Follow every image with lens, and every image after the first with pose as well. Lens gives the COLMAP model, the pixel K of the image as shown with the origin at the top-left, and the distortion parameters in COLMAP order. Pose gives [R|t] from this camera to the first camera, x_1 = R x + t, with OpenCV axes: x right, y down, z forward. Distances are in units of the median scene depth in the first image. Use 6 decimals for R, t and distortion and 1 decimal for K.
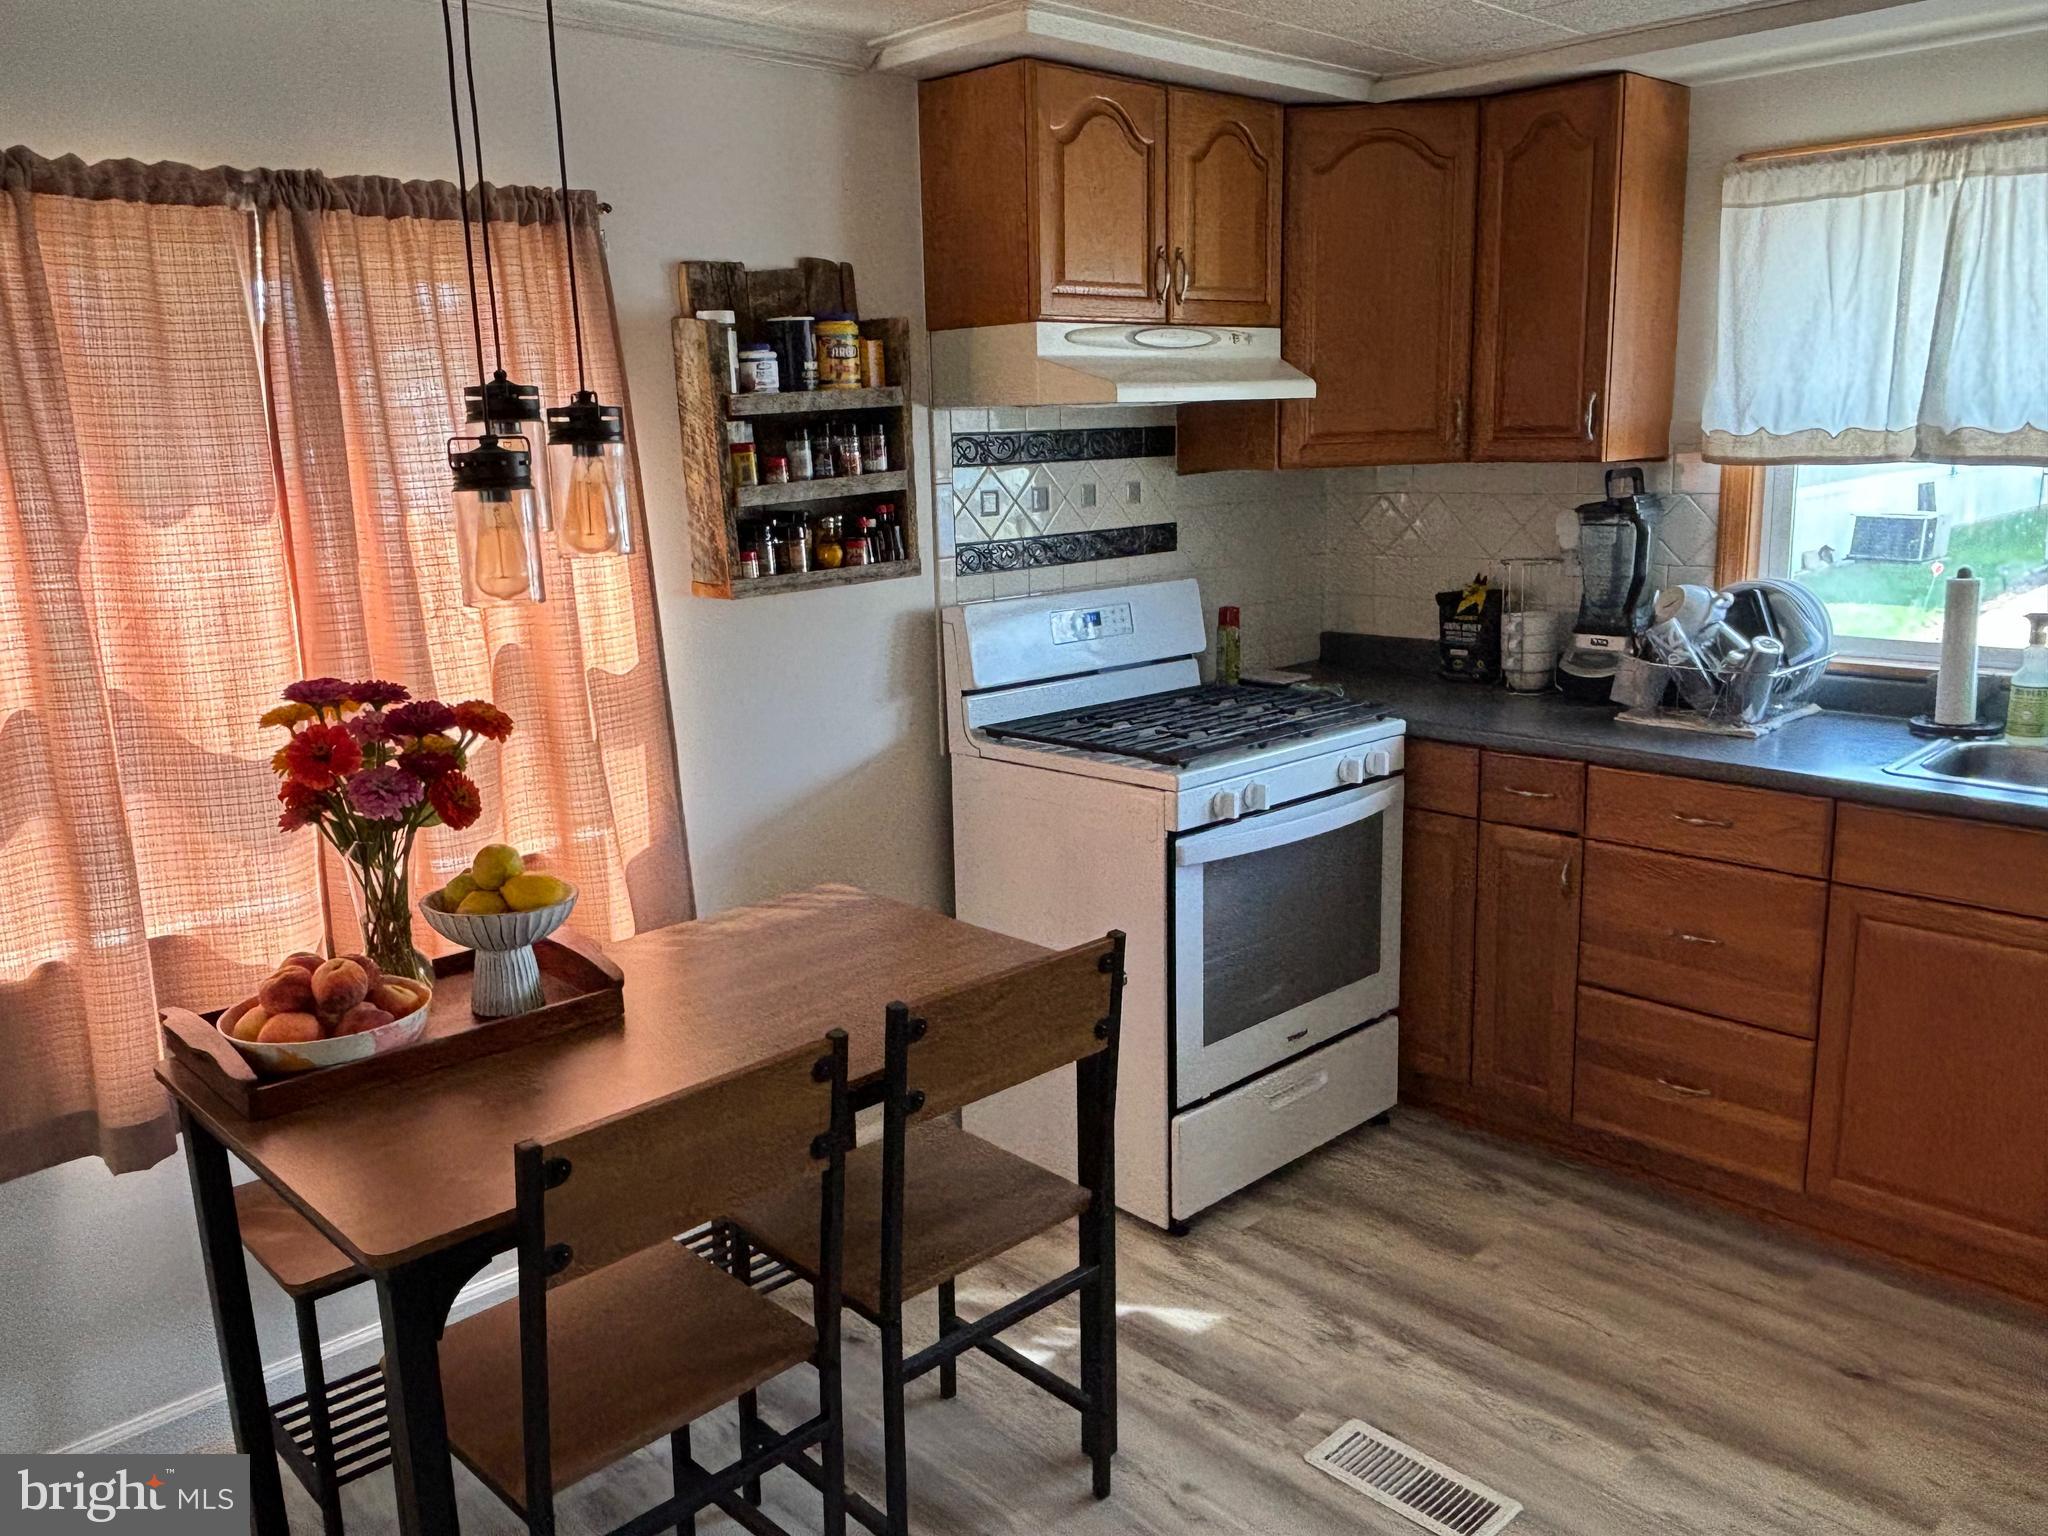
lens RADIAL K [[1585.7, 0, 1023.1], [0, 1585.7, 777.3], [0, 0, 1]] dist [-0.016446, -0.007522]
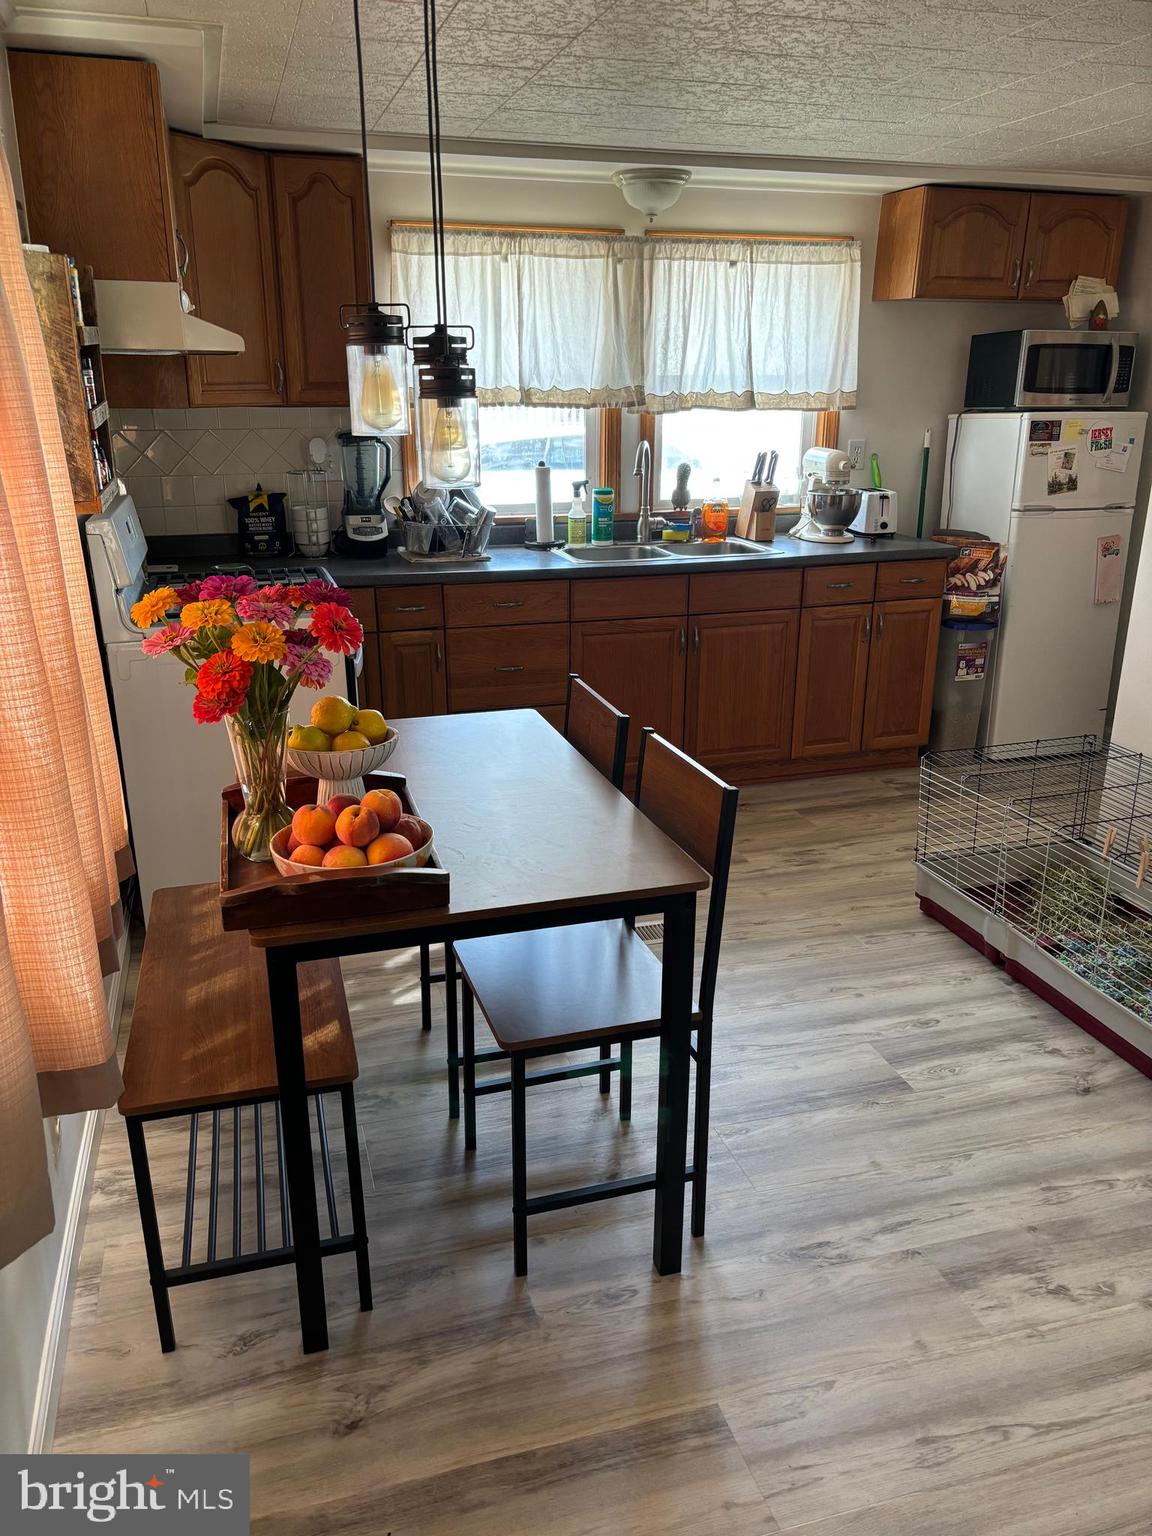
lens RADIAL K [[1138.3, 0, 576.6], [0, 1138.3, 764.9], [0, 0, 1]] dist [0.002467, 0.001953]
pose [[0.457134, -0.254009, 0.852354, -0.664251], [0.176018, 0.965232, 0.193246, -0.032063], [-0.871806, 0.061691, 0.485951, 0.275168]]
